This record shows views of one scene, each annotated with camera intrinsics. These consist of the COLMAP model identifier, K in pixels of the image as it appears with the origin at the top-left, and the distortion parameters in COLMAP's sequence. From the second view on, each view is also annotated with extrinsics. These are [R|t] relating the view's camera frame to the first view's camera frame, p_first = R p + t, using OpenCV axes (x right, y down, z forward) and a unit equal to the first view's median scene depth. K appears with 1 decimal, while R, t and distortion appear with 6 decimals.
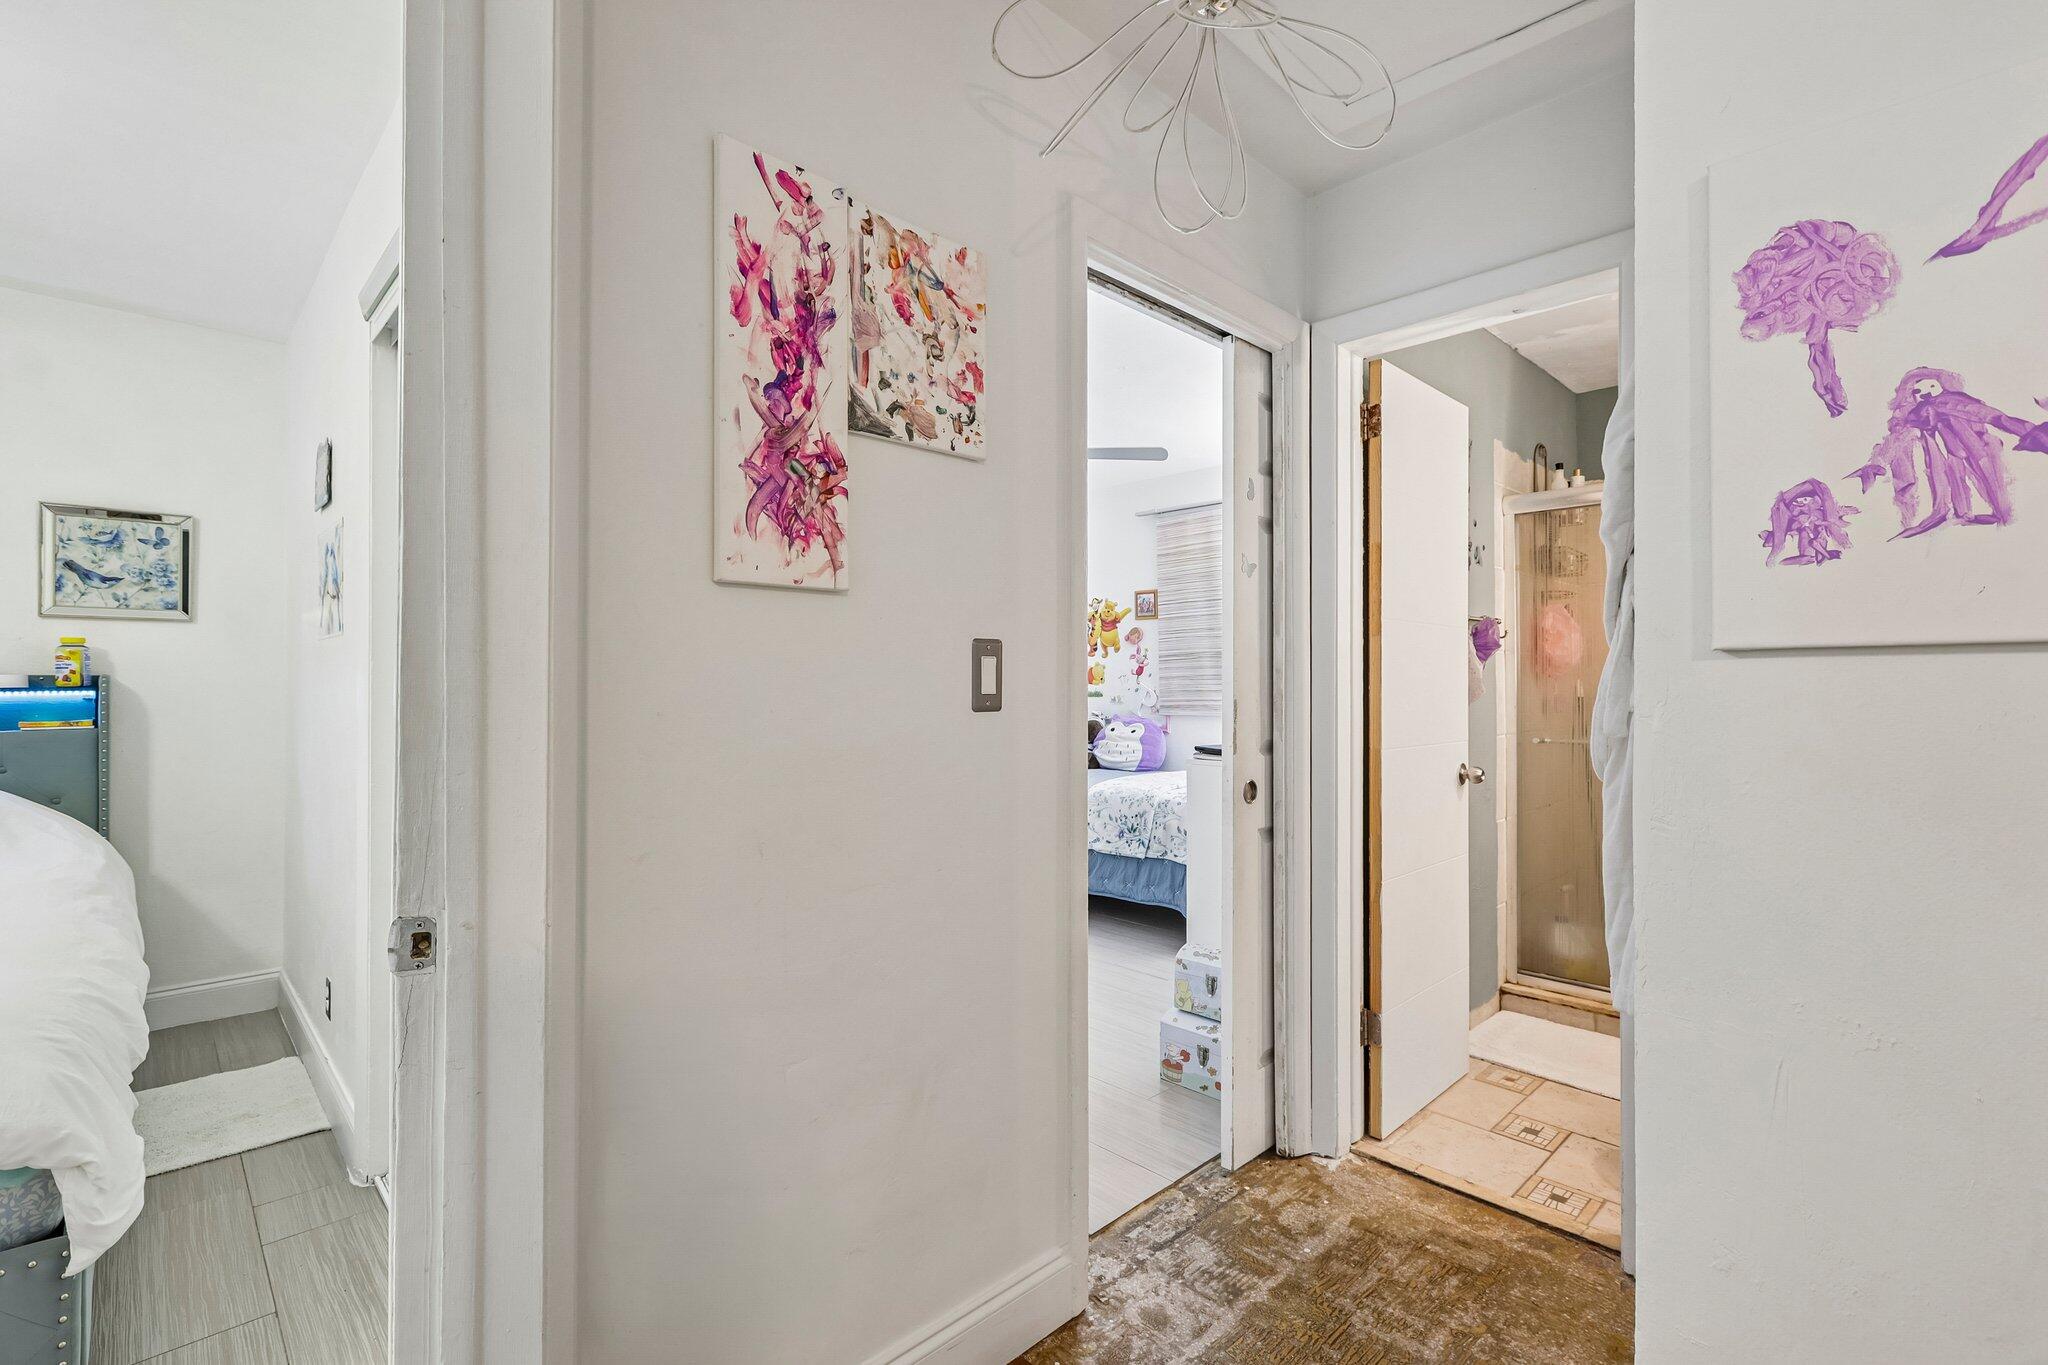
lens RADIAL K [[922.5, 0, 1026.9], [0, 922.5, 682.0], [0, 0, 1]] dist [-0.006056, 0.003580]
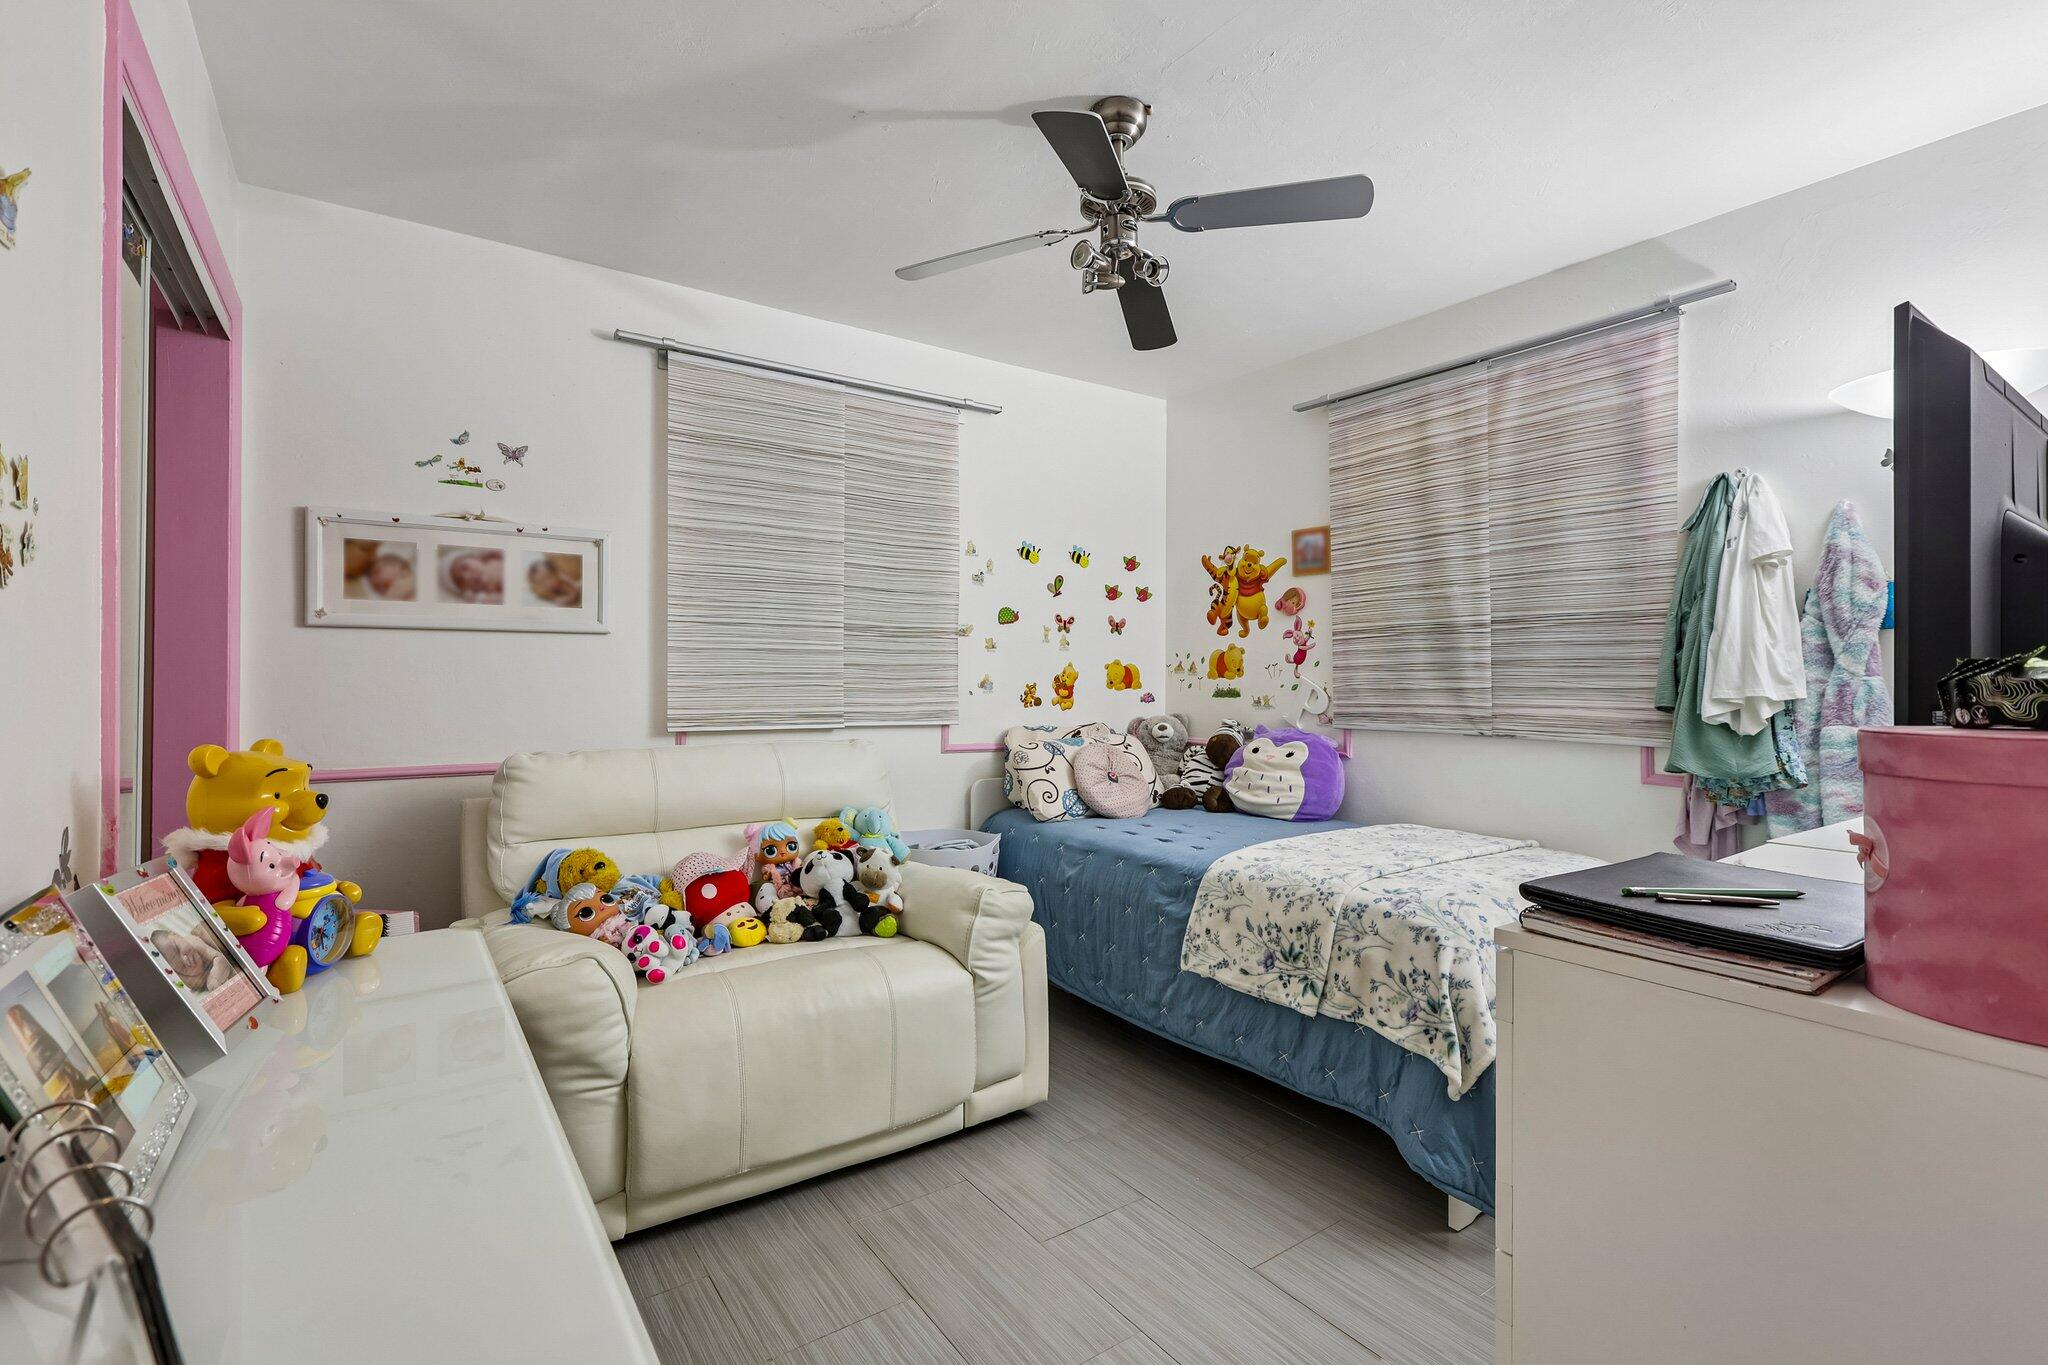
lens RADIAL K [[922.5, 0, 1025.6], [0, 922.5, 677.1], [0, 0, 1]] dist [-0.006056, 0.003580]
pose [[0.987817, 0.002061, -0.155608, 0.045232], [-0.001628, 0.999994, 0.002912, 0.000387], [0.155613, -0.002623, 0.987815, 0.447719]]
